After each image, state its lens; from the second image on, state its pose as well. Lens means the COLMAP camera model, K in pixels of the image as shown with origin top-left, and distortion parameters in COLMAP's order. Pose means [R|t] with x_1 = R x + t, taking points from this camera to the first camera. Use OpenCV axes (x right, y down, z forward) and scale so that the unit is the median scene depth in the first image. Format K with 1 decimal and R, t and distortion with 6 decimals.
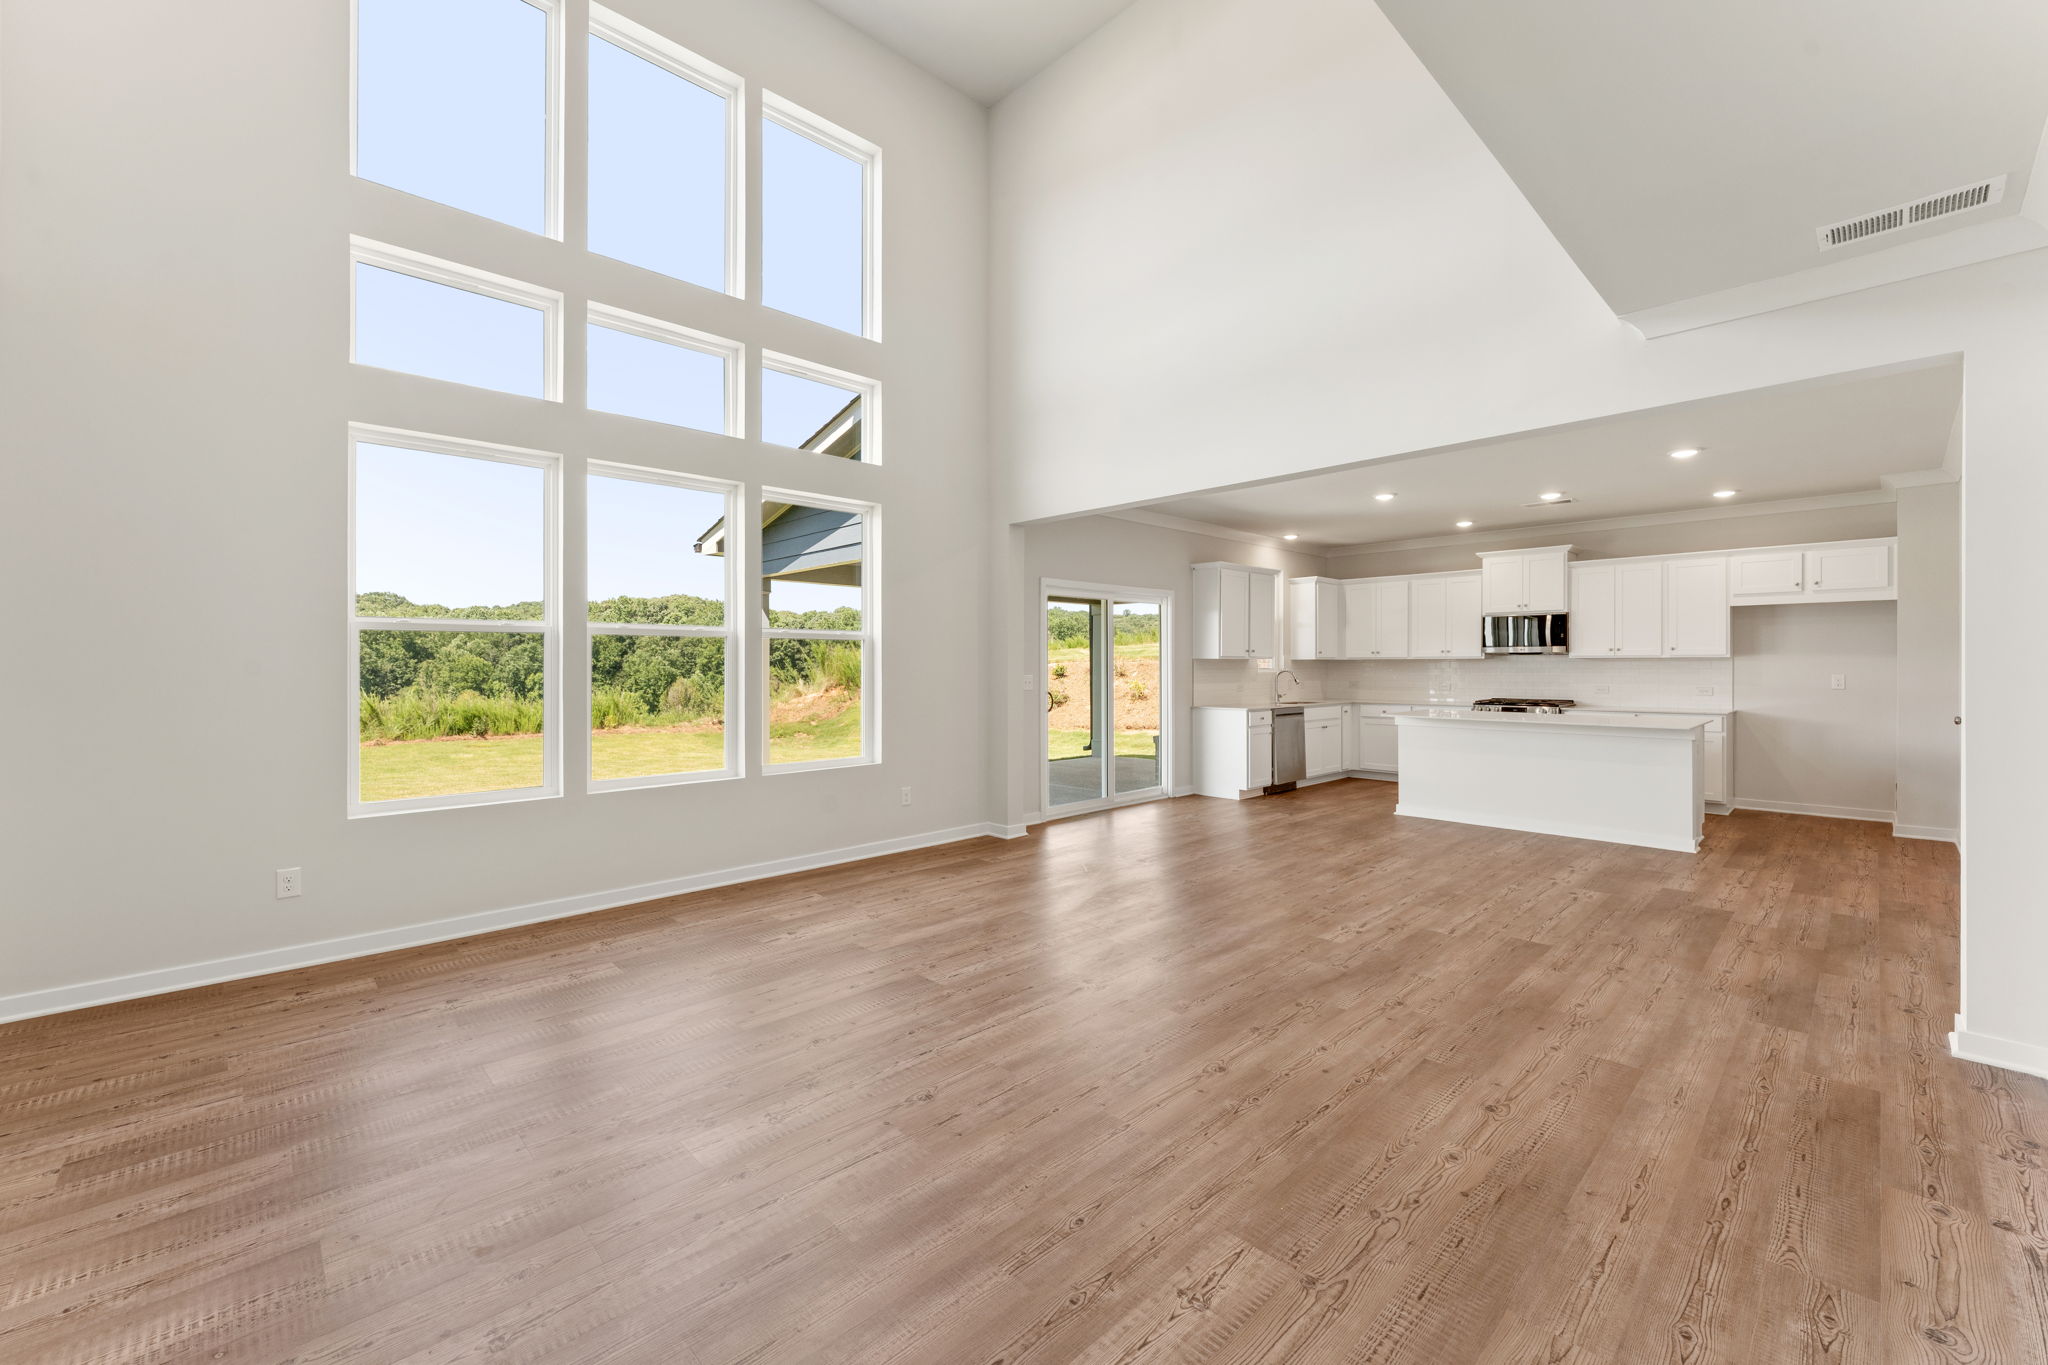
lens RADIAL K [[816.1, 0, 1024.9], [0, 816.1, 668.3], [0, 0, 1]] dist [-0.000044, 0.000036]
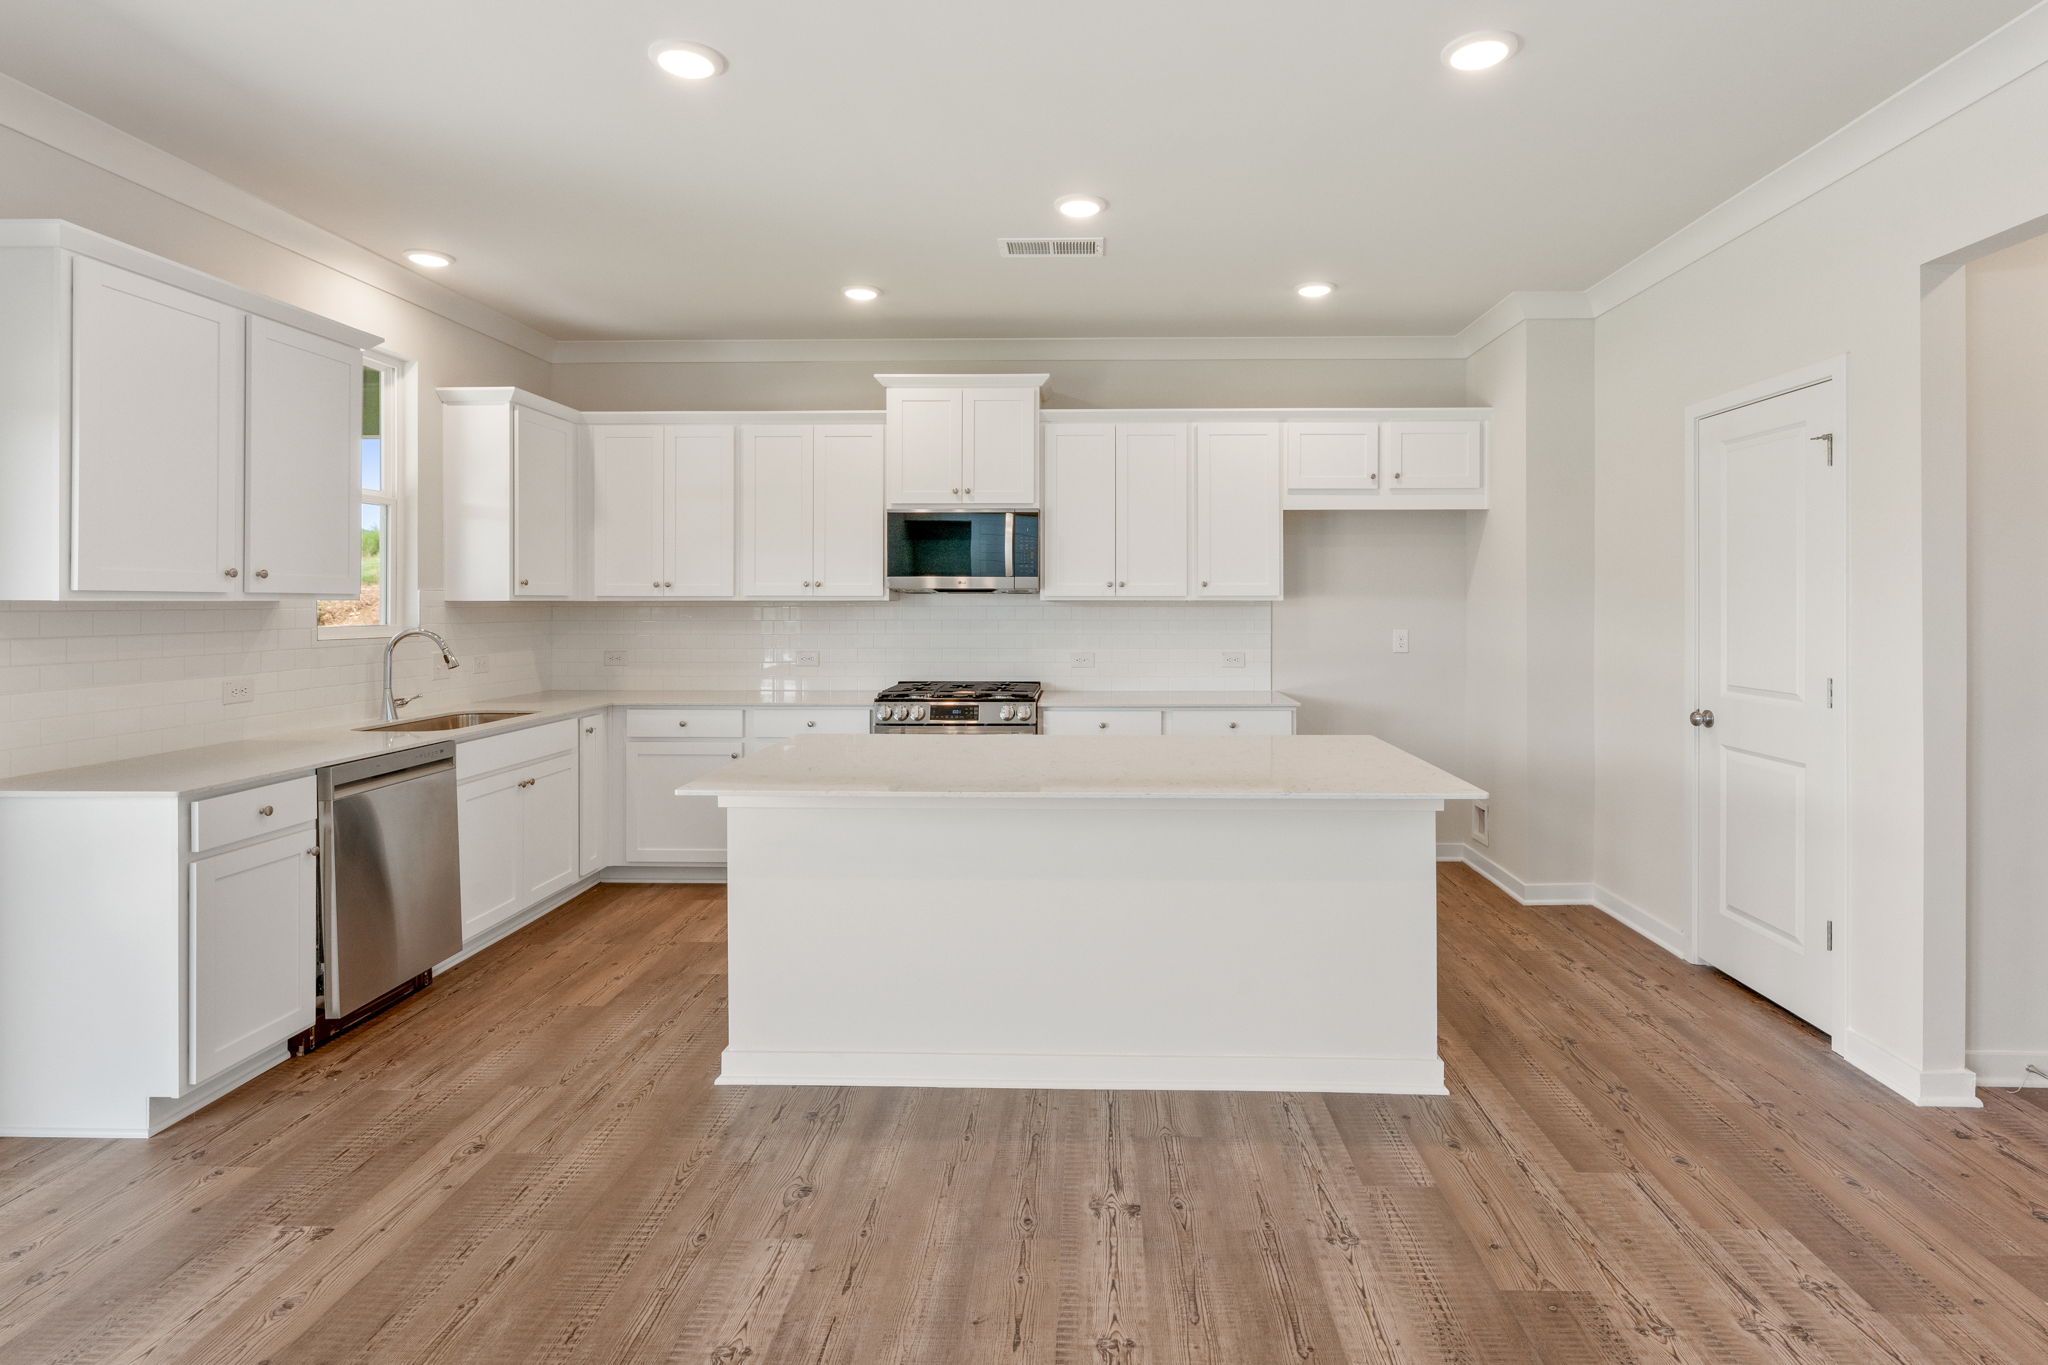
lens RADIAL K [[1006.9, 0, 1061.6], [0, 1006.9, 601.5], [0, 0, 1]] dist [-0.000815, -0.000230]
pose [[0.711285, 0.000896, 0.702903, 0.236283], [0.002247, 0.999991, -0.003548, -0.009494], [-0.702900, 0.004103, 0.711277, 0.543805]]
